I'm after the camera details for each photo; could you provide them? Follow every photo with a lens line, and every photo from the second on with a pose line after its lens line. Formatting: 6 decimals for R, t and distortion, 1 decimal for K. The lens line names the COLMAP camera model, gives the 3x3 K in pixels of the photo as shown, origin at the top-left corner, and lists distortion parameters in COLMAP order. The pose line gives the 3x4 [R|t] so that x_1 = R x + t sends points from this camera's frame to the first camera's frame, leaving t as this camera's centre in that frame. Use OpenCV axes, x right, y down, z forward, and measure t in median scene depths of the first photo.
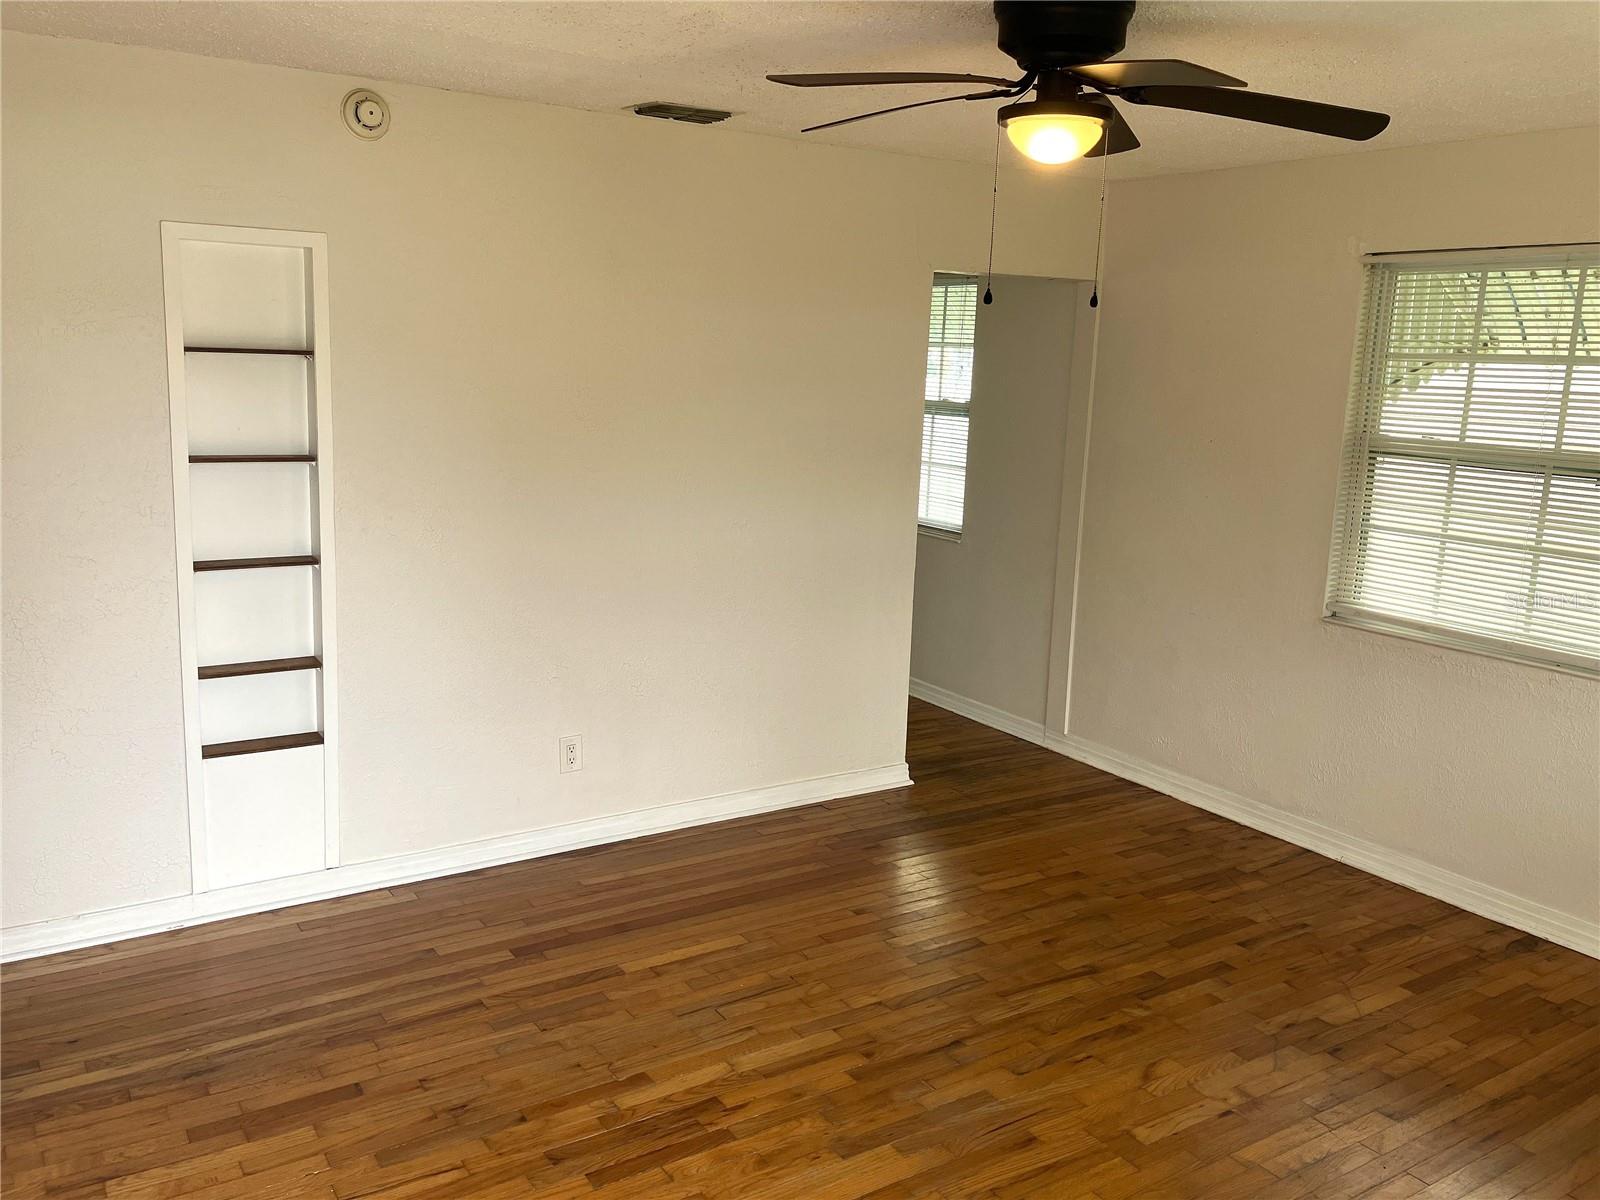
lens RADIAL K [[1308.9, 0, 807.9], [0, 1308.9, 604.8], [0, 0, 1]] dist [0.045275, -0.025038]
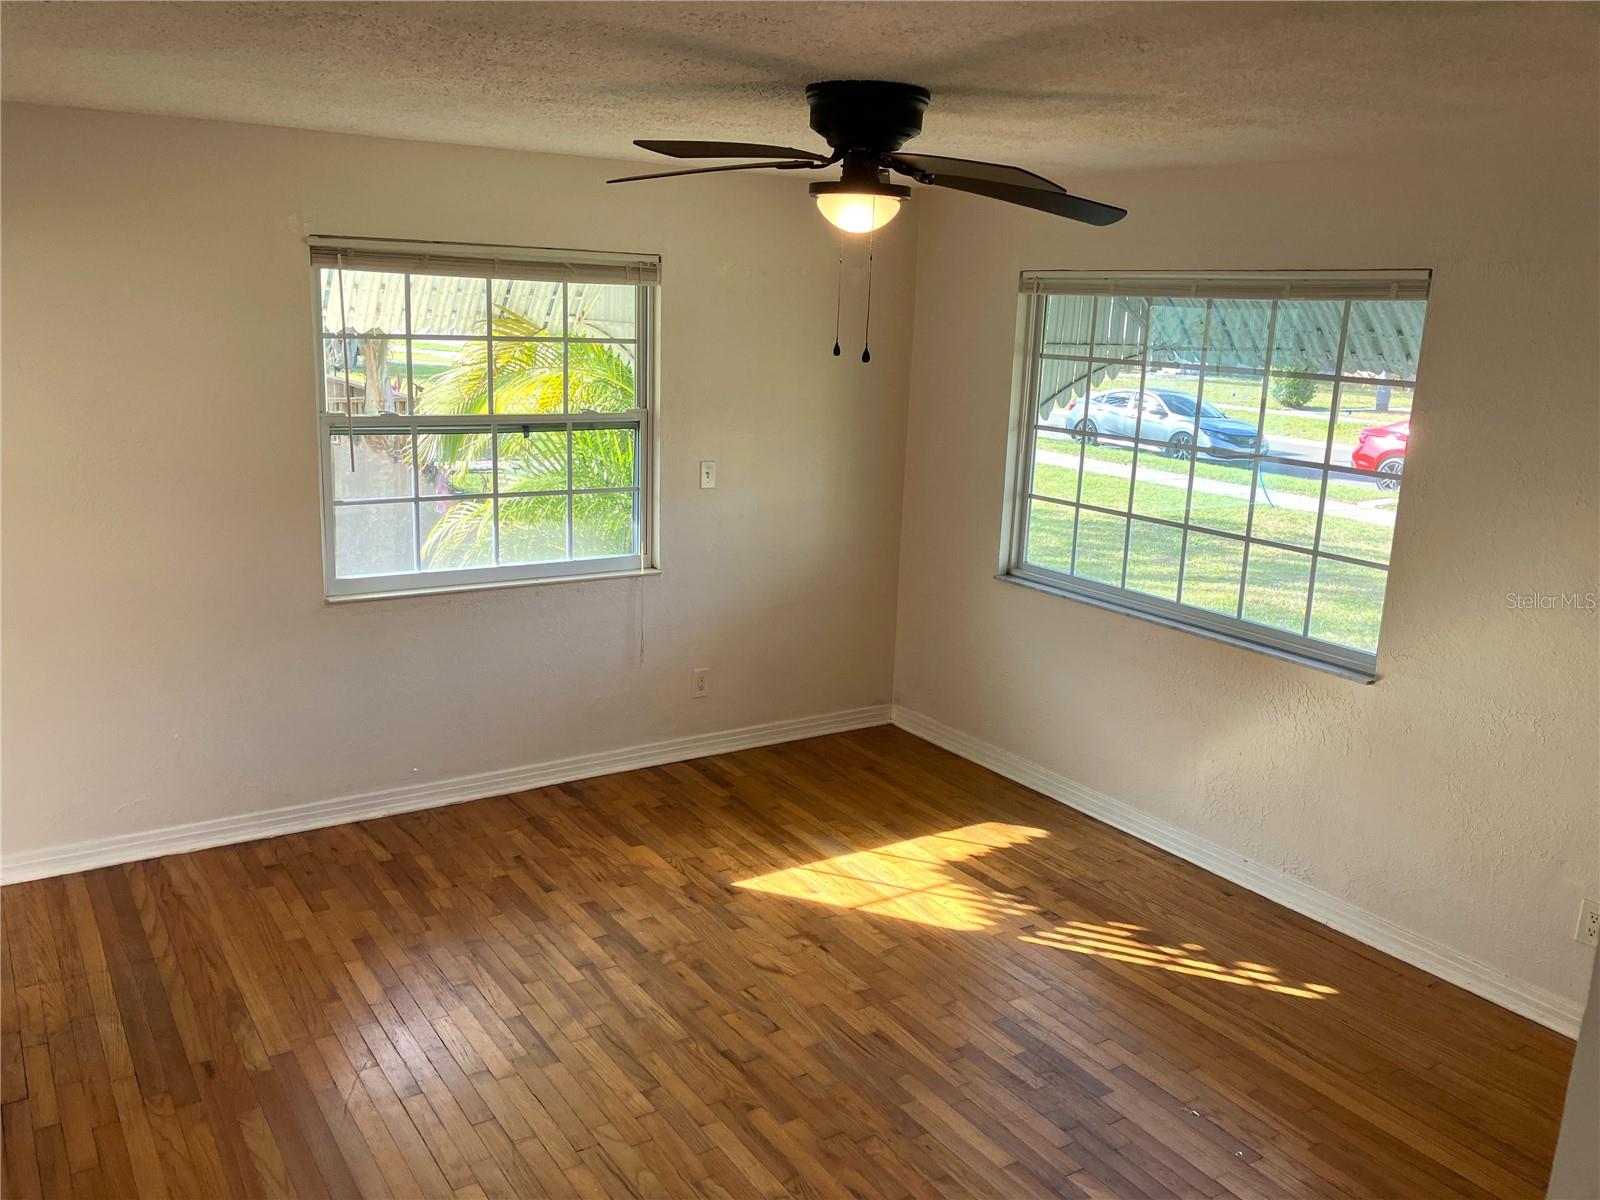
lens RADIAL K [[1308.9, 0, 795.2], [0, 1308.9, 596.1], [0, 0, 1]] dist [0.045275, -0.025038]
pose [[0.010028, -0.259052, 0.965811, -0.756684], [0.152178, 0.955005, 0.254573, -0.257150], [-0.988302, 0.144423, 0.048998, 0.793125]]
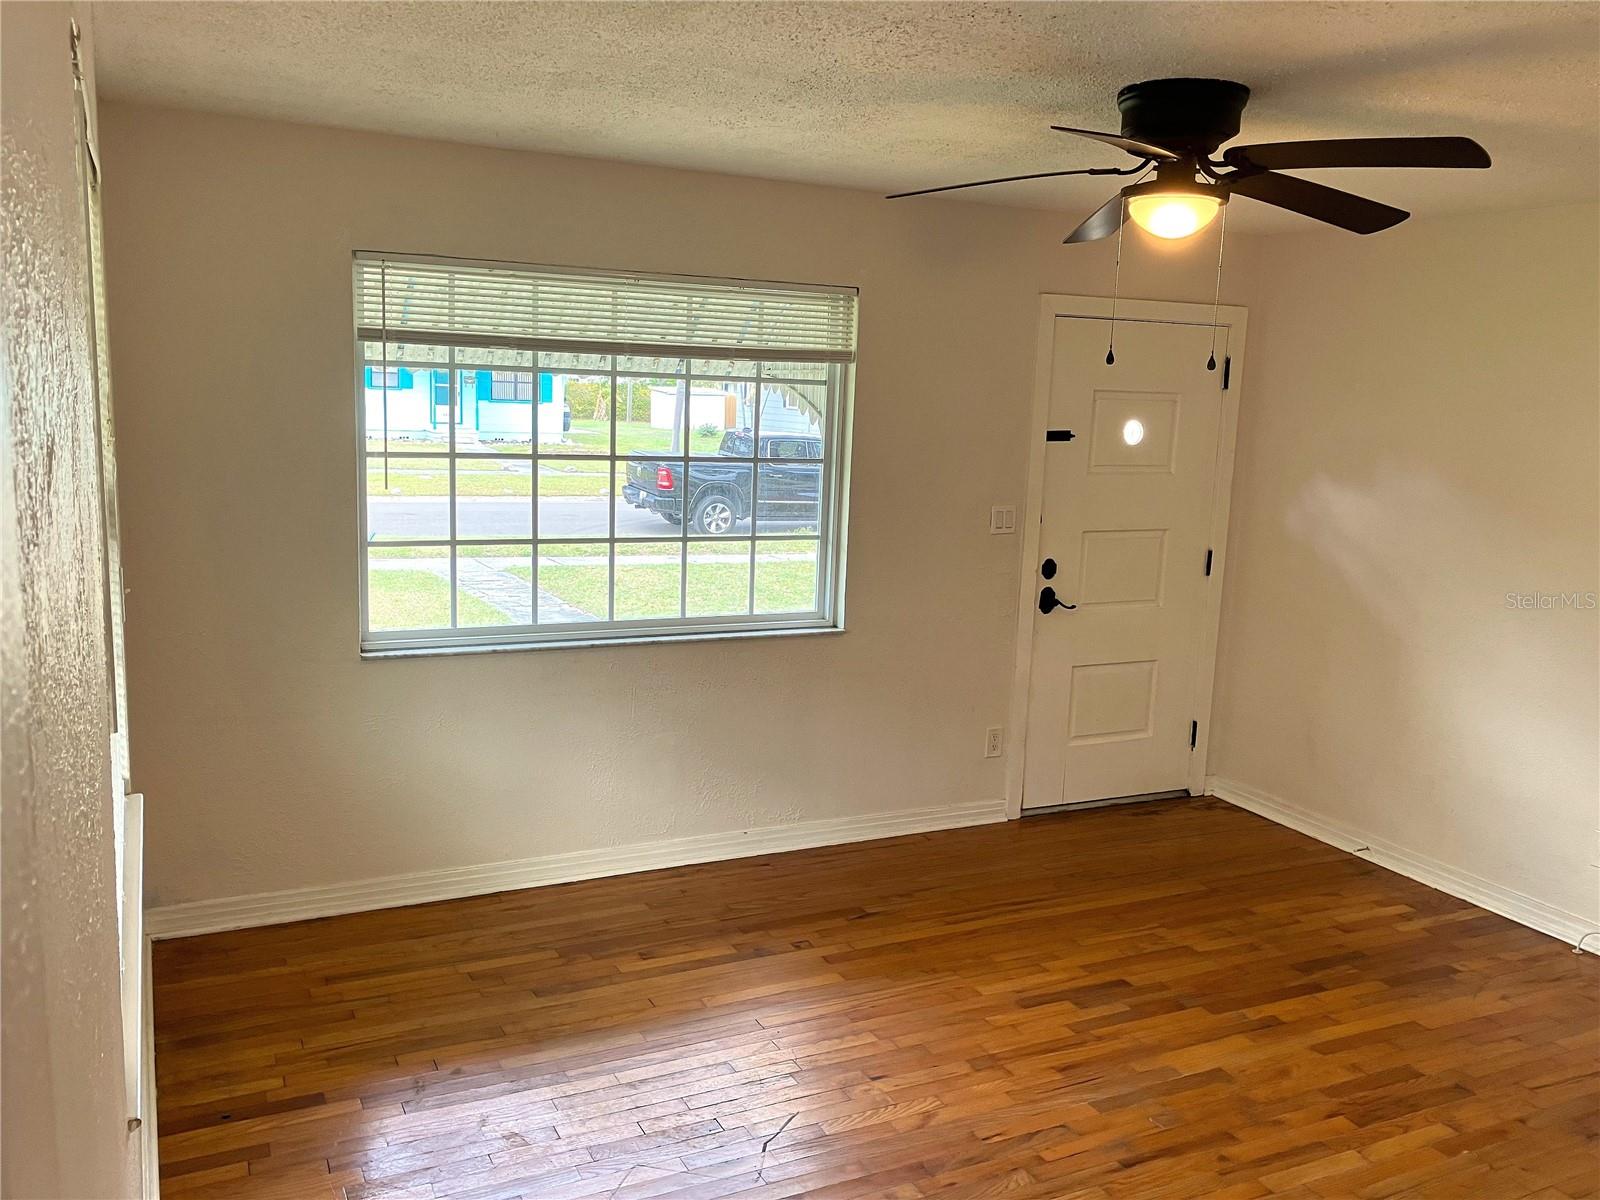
lens RADIAL K [[1308.9, 0, 797.8], [0, 1308.9, 604.1], [0, 0, 1]] dist [0.045275, -0.025038]
pose [[-0.988842, -0.101018, 0.109485, 0.262953], [-0.056892, 0.935331, 0.349171, -0.319410], [-0.137677, 0.339046, -0.930641, 1.653092]]
